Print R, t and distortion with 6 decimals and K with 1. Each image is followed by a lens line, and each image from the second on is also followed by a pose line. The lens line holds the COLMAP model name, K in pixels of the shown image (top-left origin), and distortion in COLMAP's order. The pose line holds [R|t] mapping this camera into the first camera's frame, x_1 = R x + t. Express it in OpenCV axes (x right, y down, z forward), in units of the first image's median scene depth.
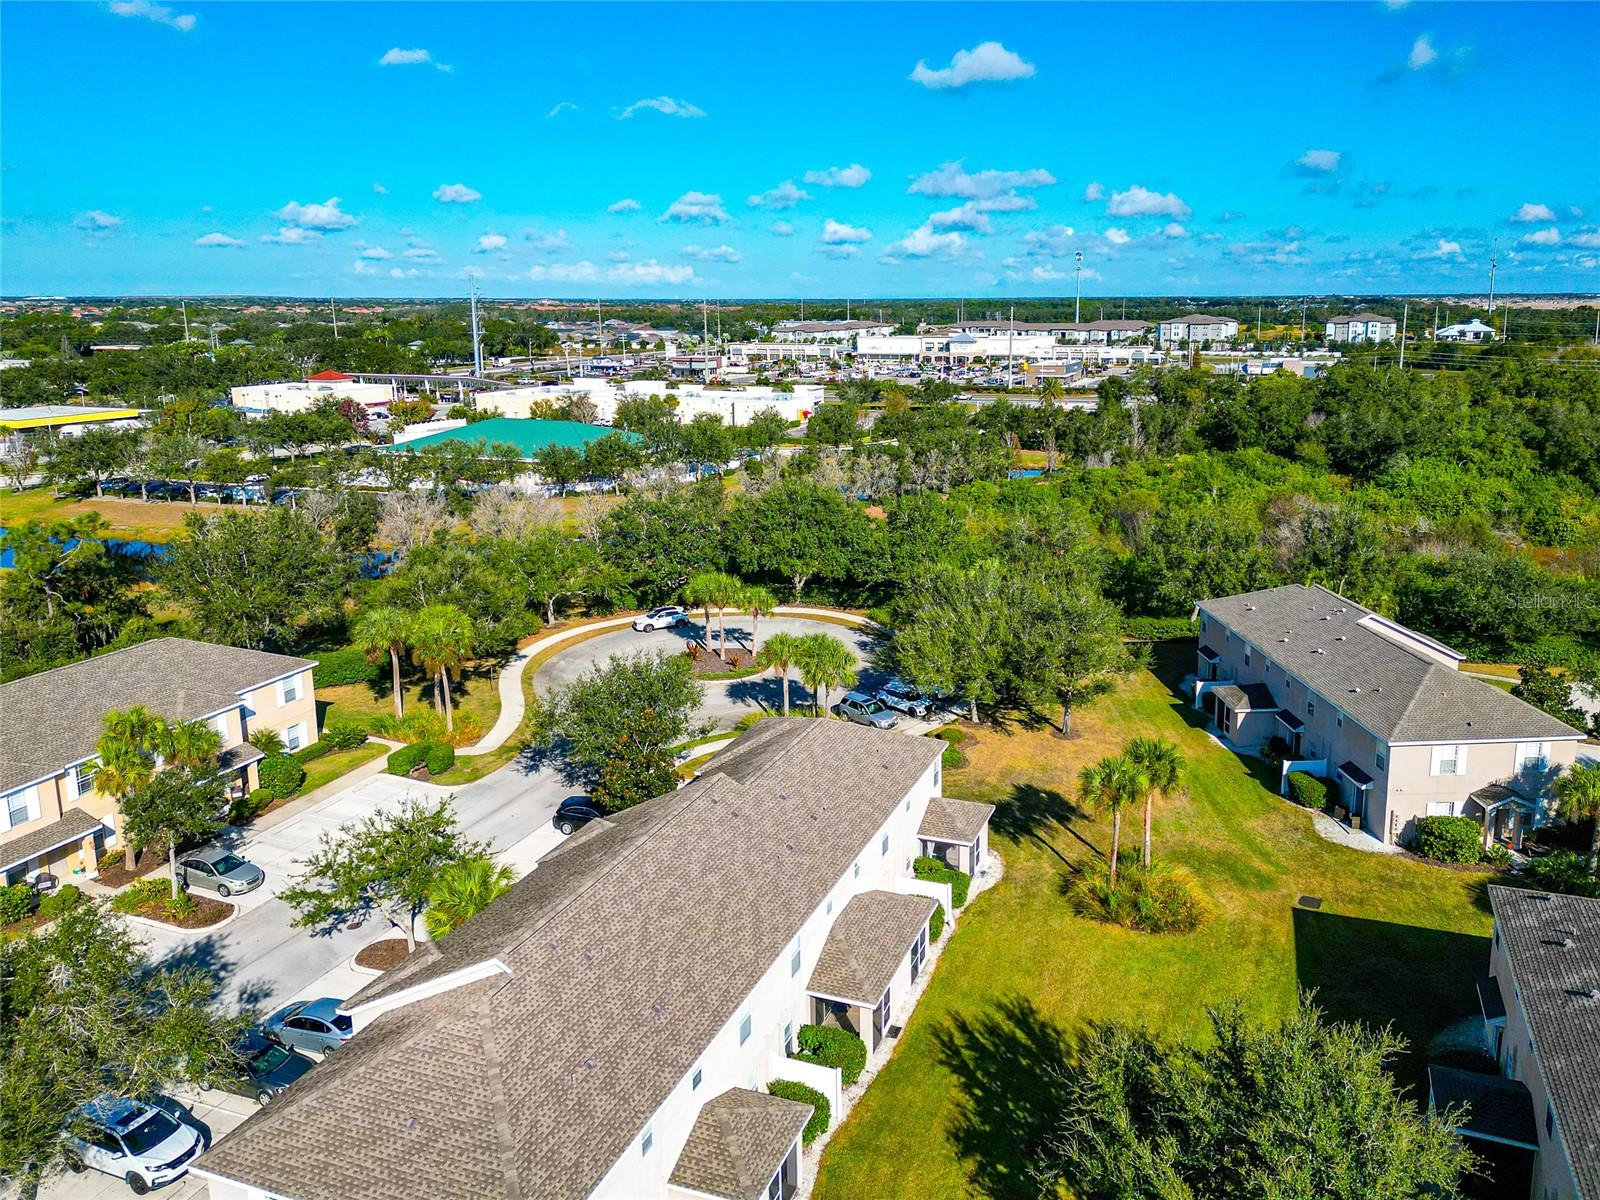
lens RADIAL K [[1129.9, 0, 862.8], [0, 1129.9, 564.0], [0, 0, 1]] dist [0.076731, -0.067490]
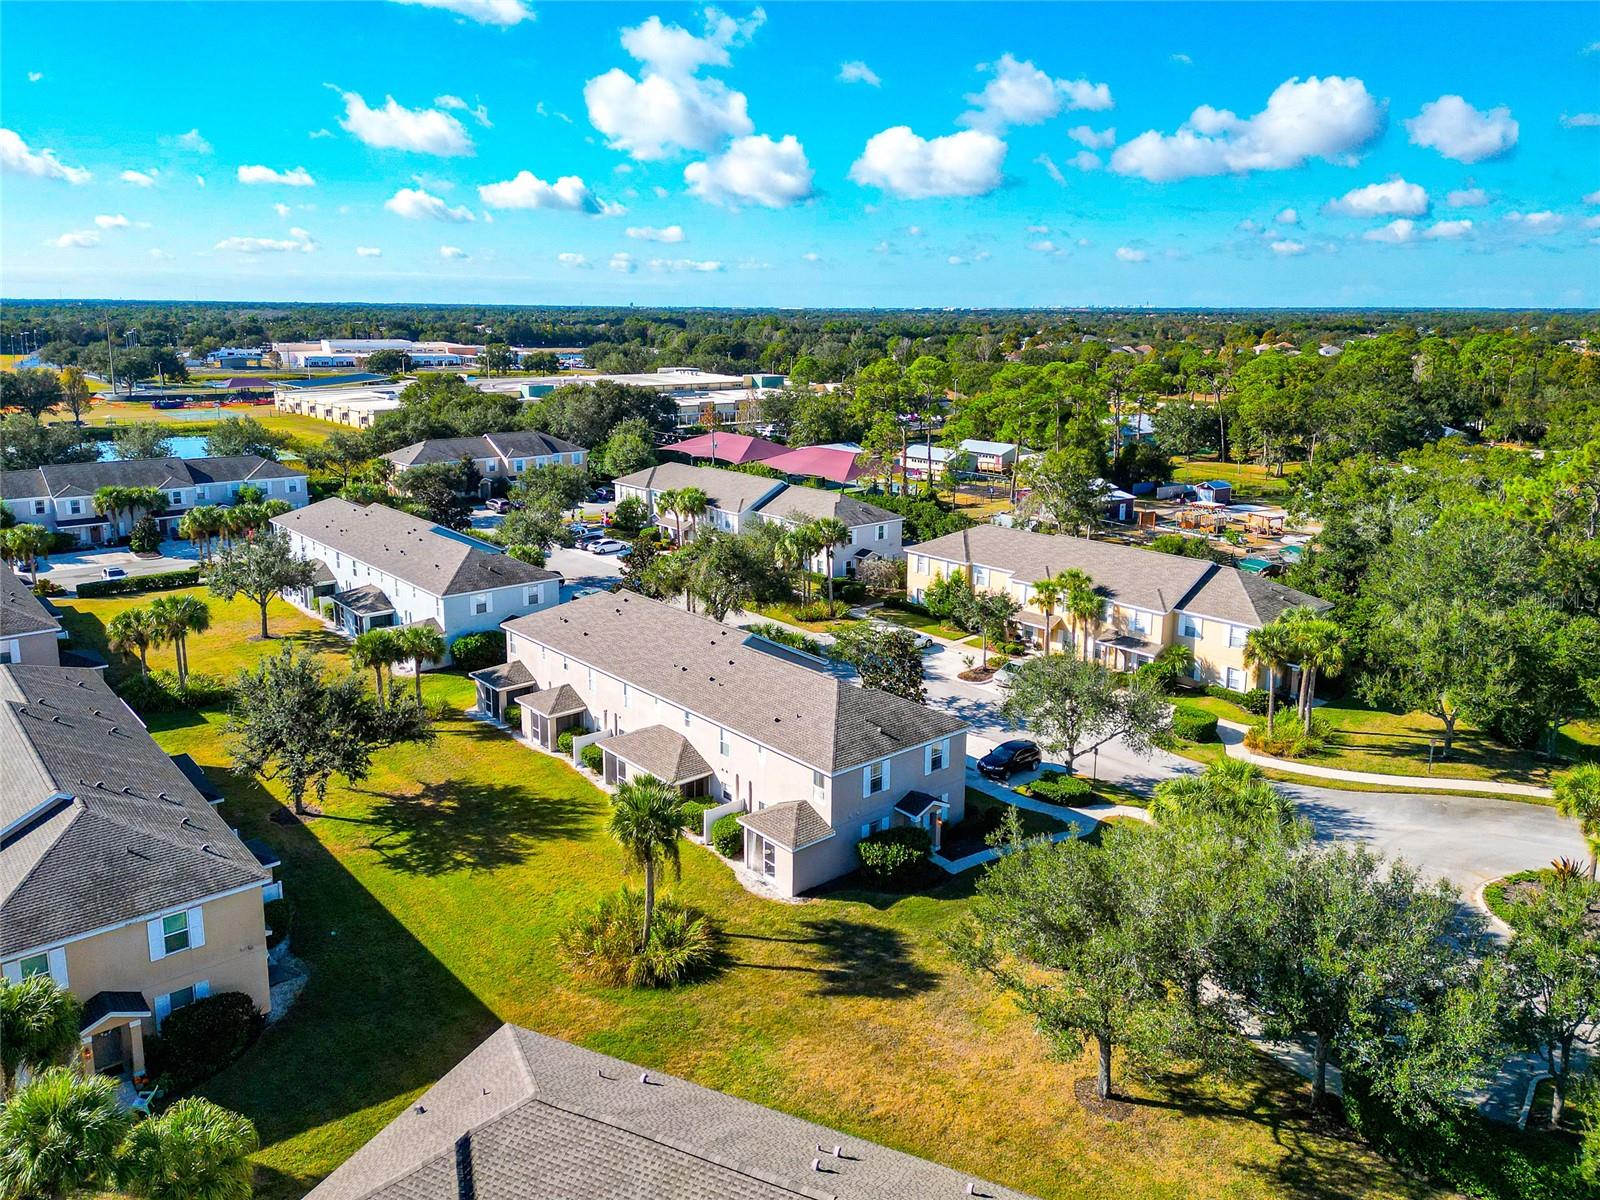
lens RADIAL K [[1140.8, 0, 805.0], [0, 1140.8, 517.7], [0, 0, 1]] dist [0.071403, -0.063668]
pose [[-0.476463, 0.156320, -0.865186, 0.575031], [-0.199404, 0.939209, 0.279508, -0.199393], [0.856283, 0.305696, -0.416328, 0.860788]]
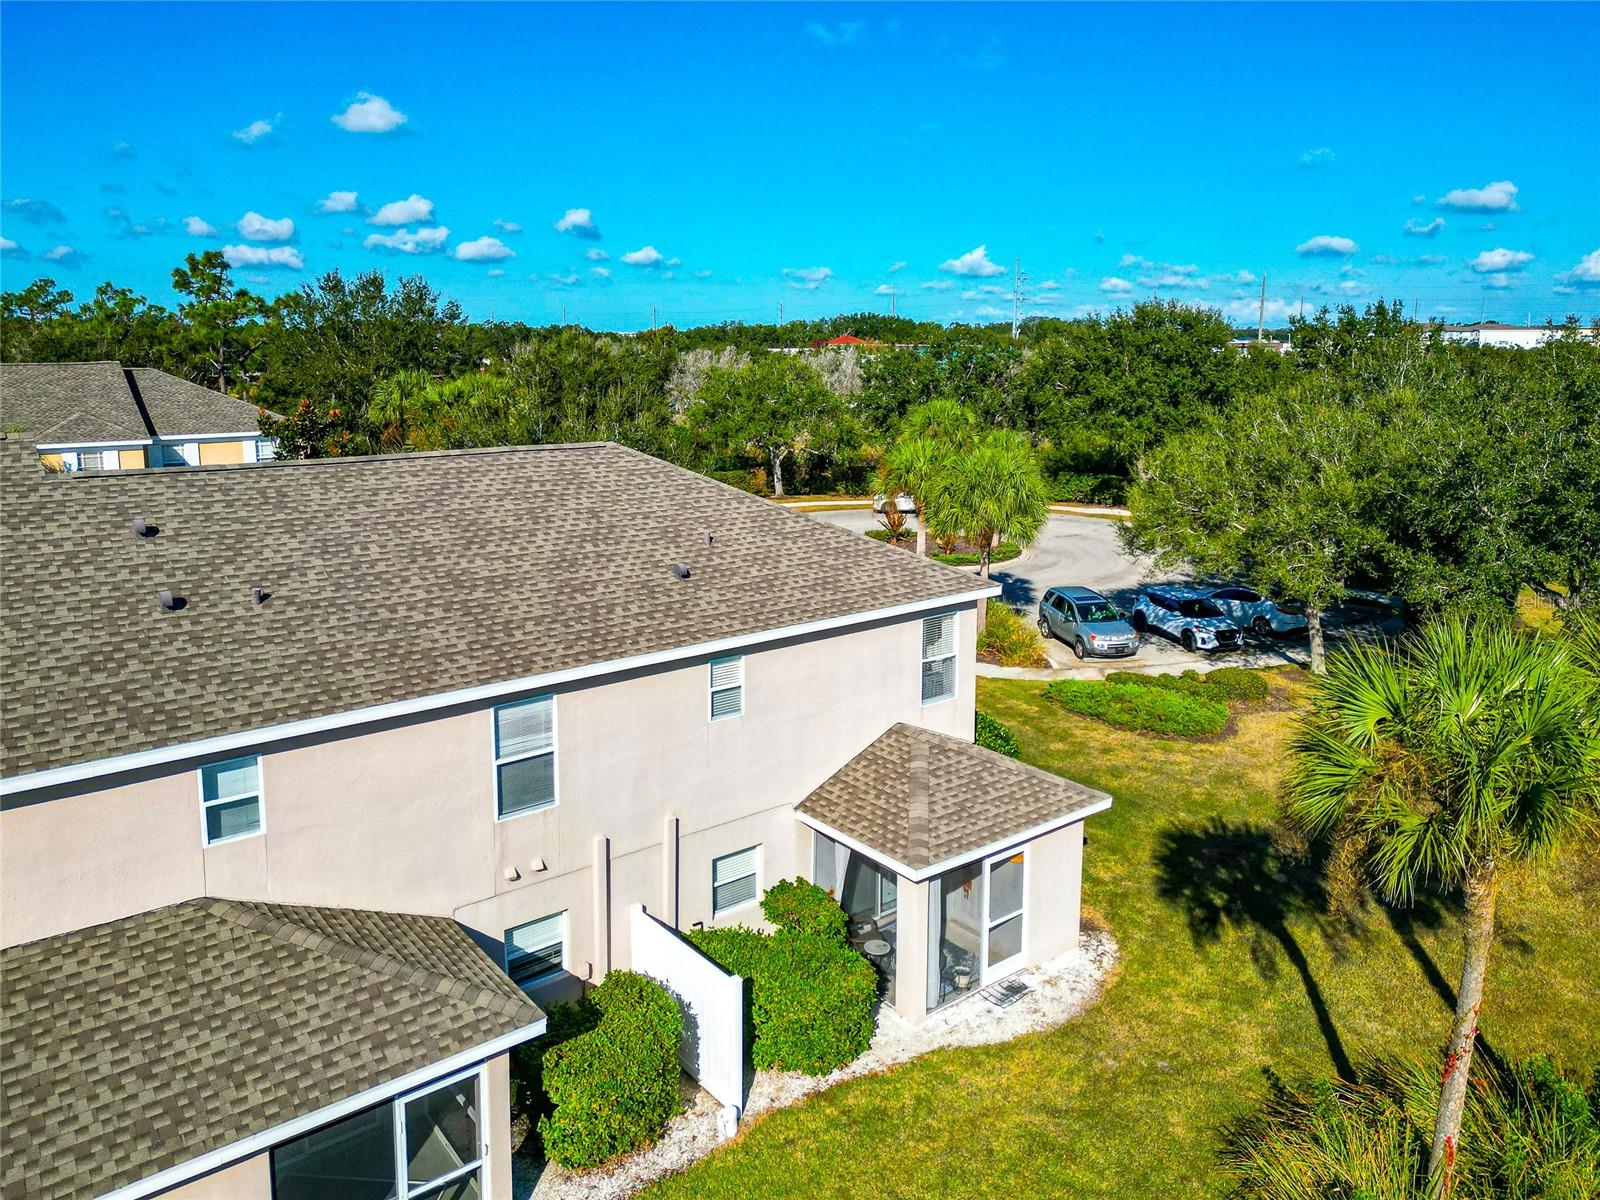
lens RADIAL K [[1140.8, 0, 805.0], [0, 1140.8, 517.7], [0, 0, 1]] dist [0.071403, -0.063668]
pose [[0.854700, 0.090939, -0.511095, 0.132198], [-0.123407, 0.991906, -0.029883, 0.101360], [0.504241, 0.088614, 0.859005, 0.437729]]
